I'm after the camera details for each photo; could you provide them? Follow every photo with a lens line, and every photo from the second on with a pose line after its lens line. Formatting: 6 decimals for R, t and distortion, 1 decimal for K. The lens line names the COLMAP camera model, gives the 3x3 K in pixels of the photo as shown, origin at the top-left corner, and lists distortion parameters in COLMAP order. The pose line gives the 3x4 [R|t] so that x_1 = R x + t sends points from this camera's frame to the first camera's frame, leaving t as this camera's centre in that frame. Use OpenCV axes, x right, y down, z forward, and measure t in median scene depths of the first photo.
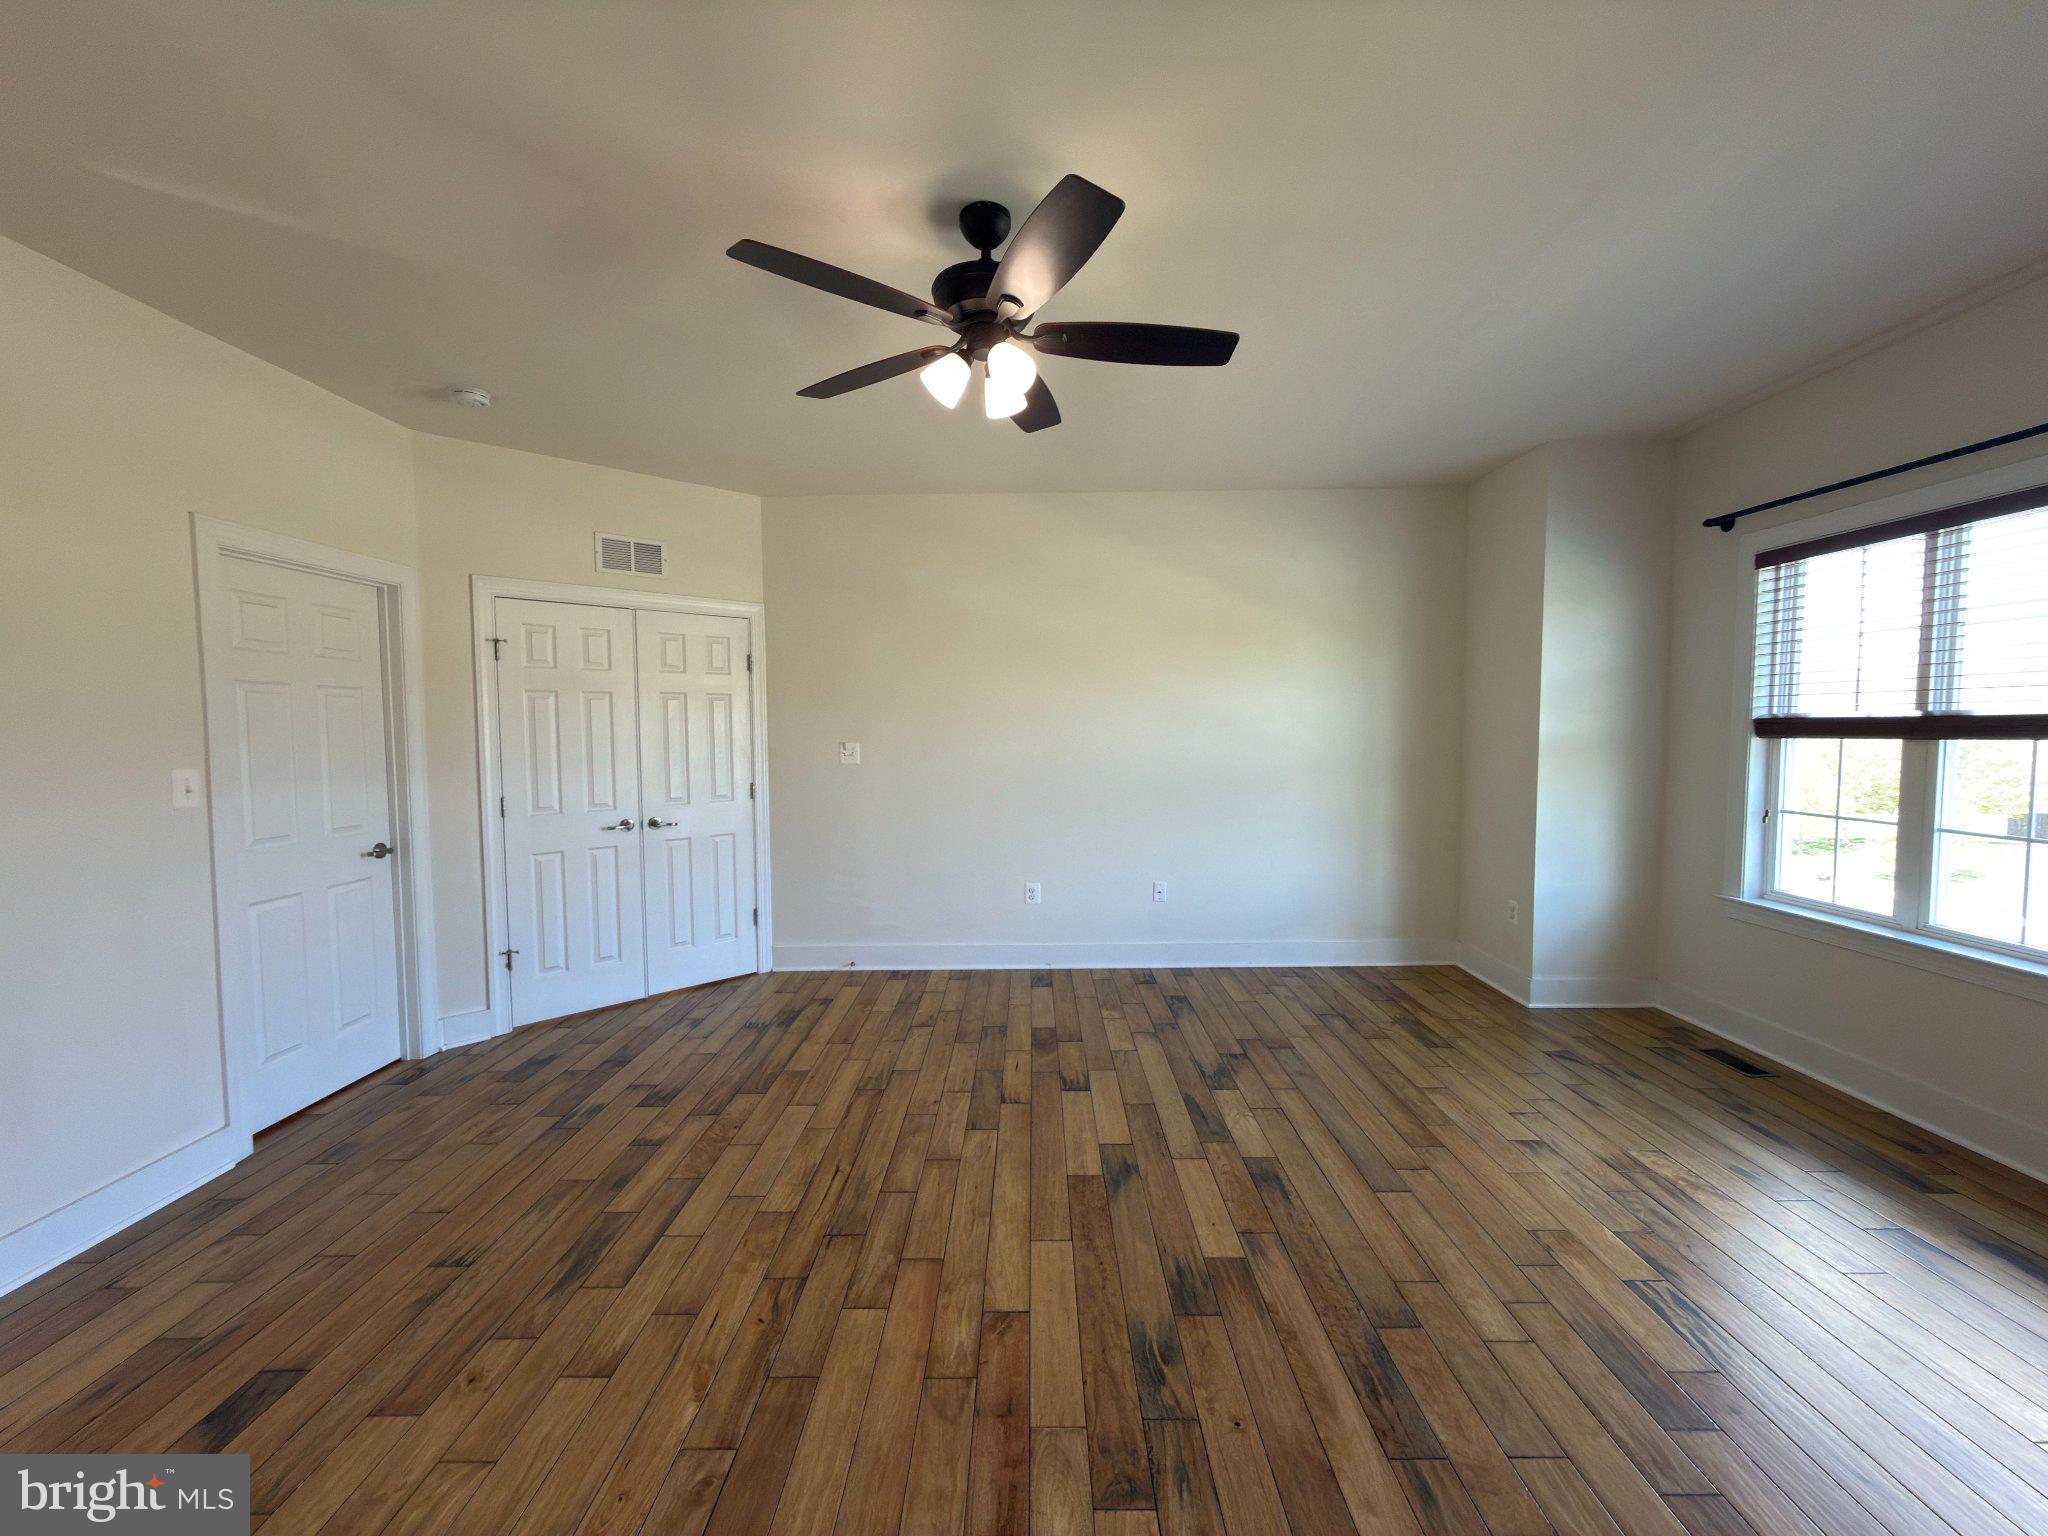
lens RADIAL K [[816.8, 0, 1025.7], [0, 816.8, 768.5], [0, 0, 1]] dist [-0.000725, -0.000077]
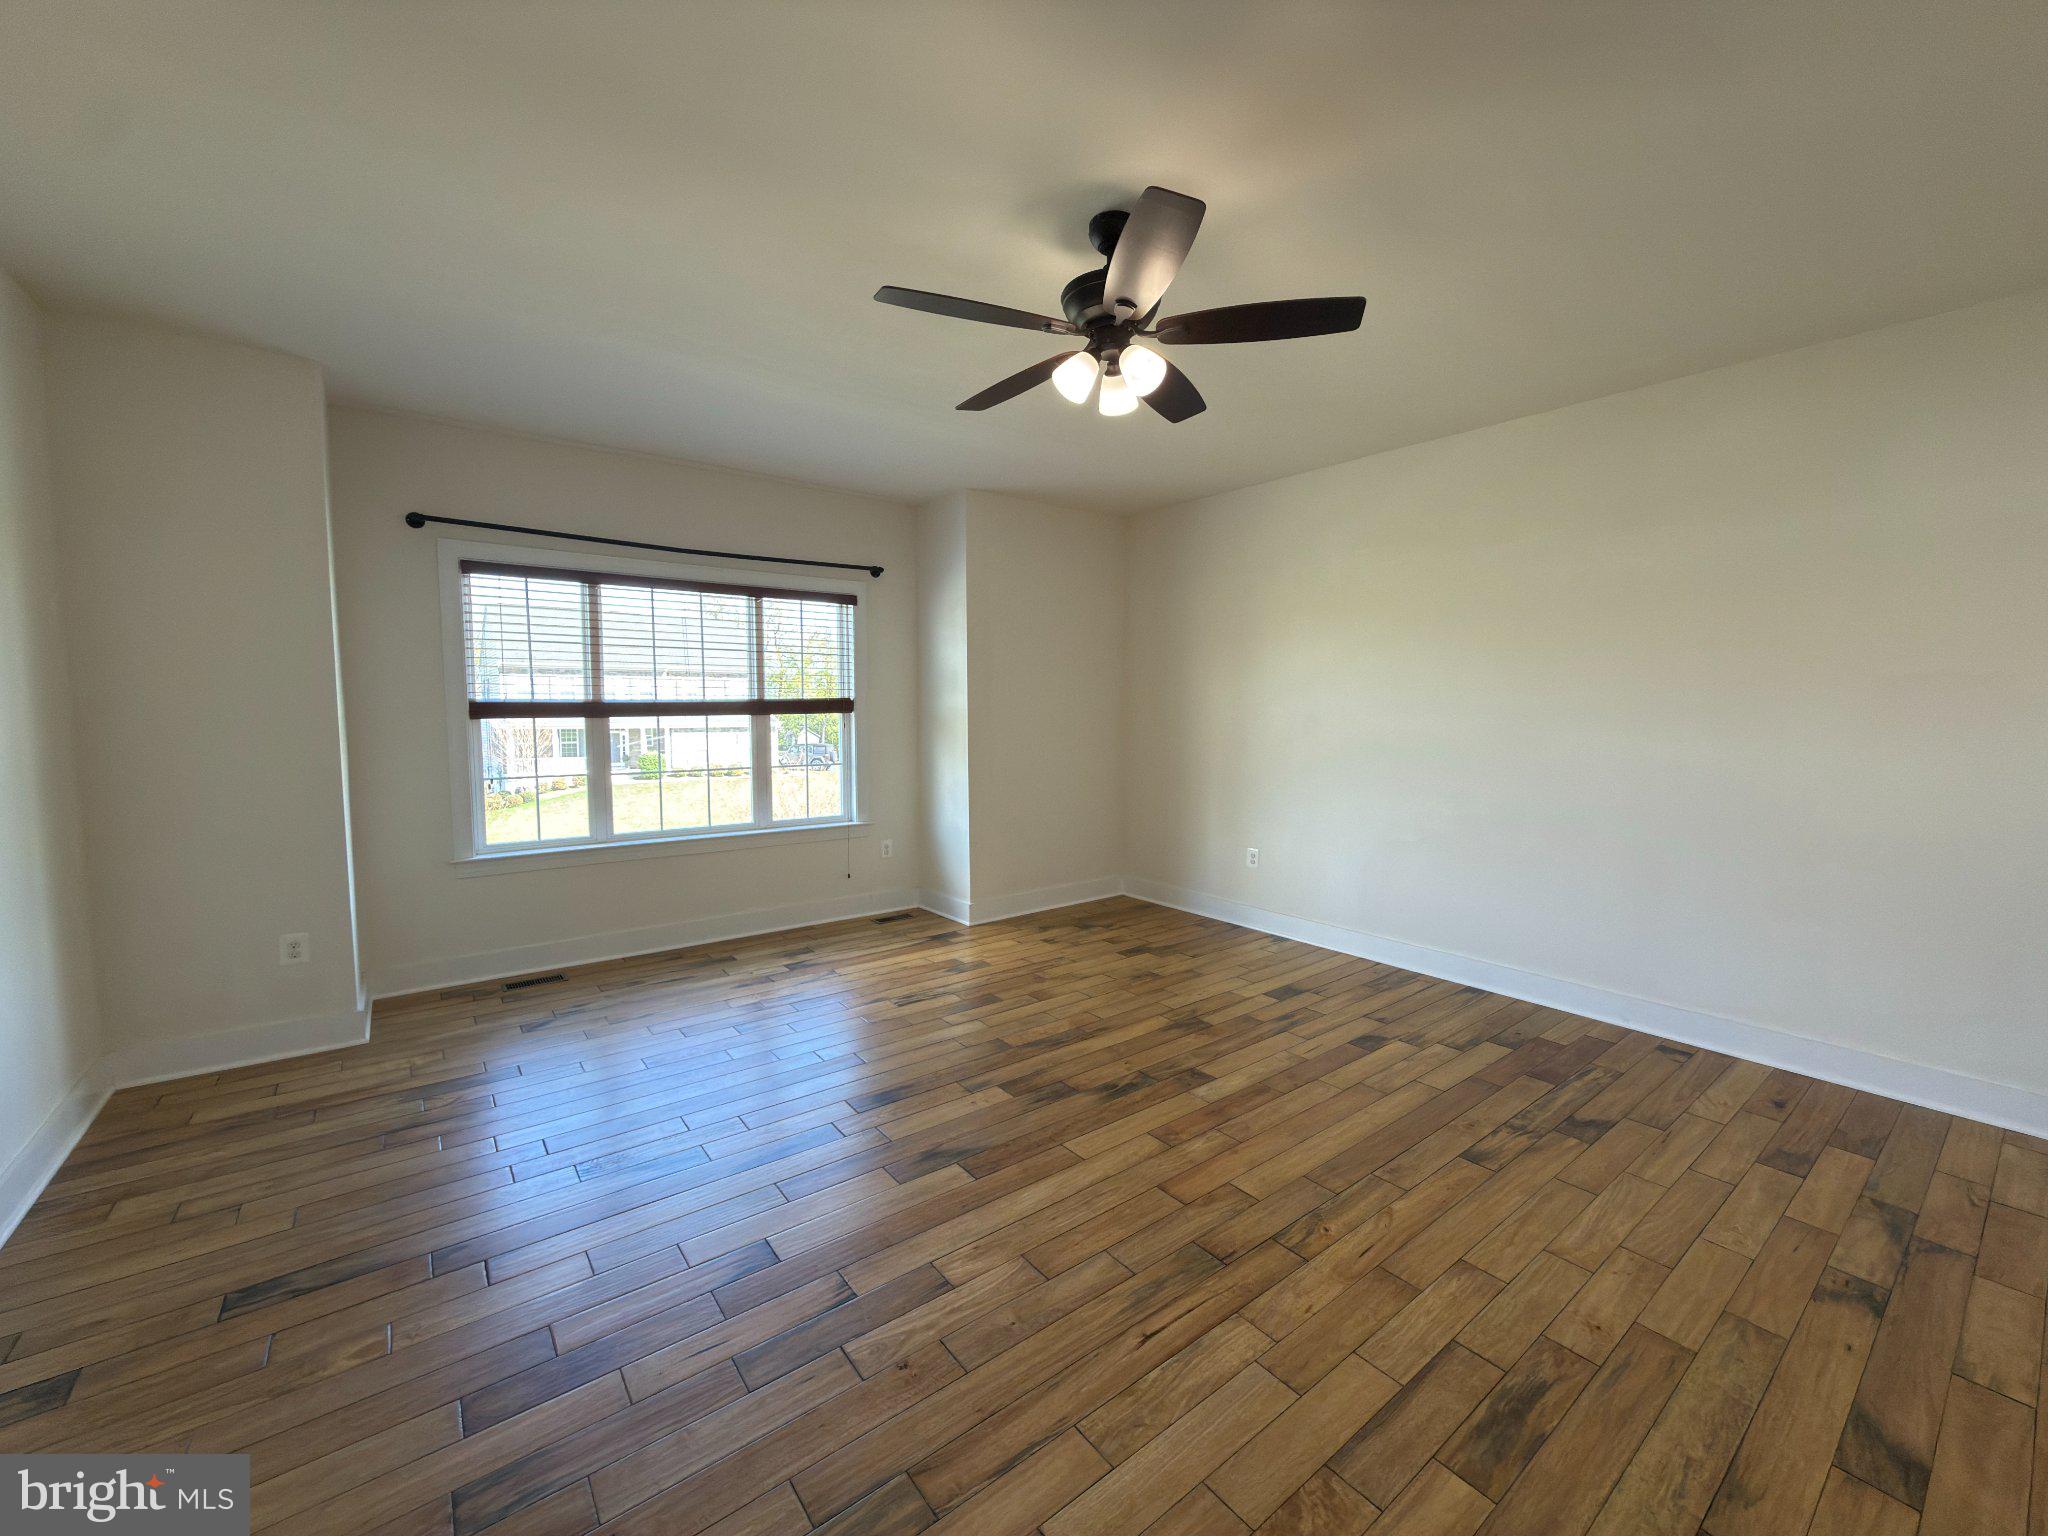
lens RADIAL K [[816.8, 0, 1025.7], [0, 816.8, 768.5], [0, 0, 1]] dist [-0.000725, -0.000077]
pose [[-0.615446, -0.053135, 0.786386, -0.737701], [0.043845, 0.993872, 0.101469, -0.071862], [-0.786958, 0.096928, -0.609345, 1.561153]]
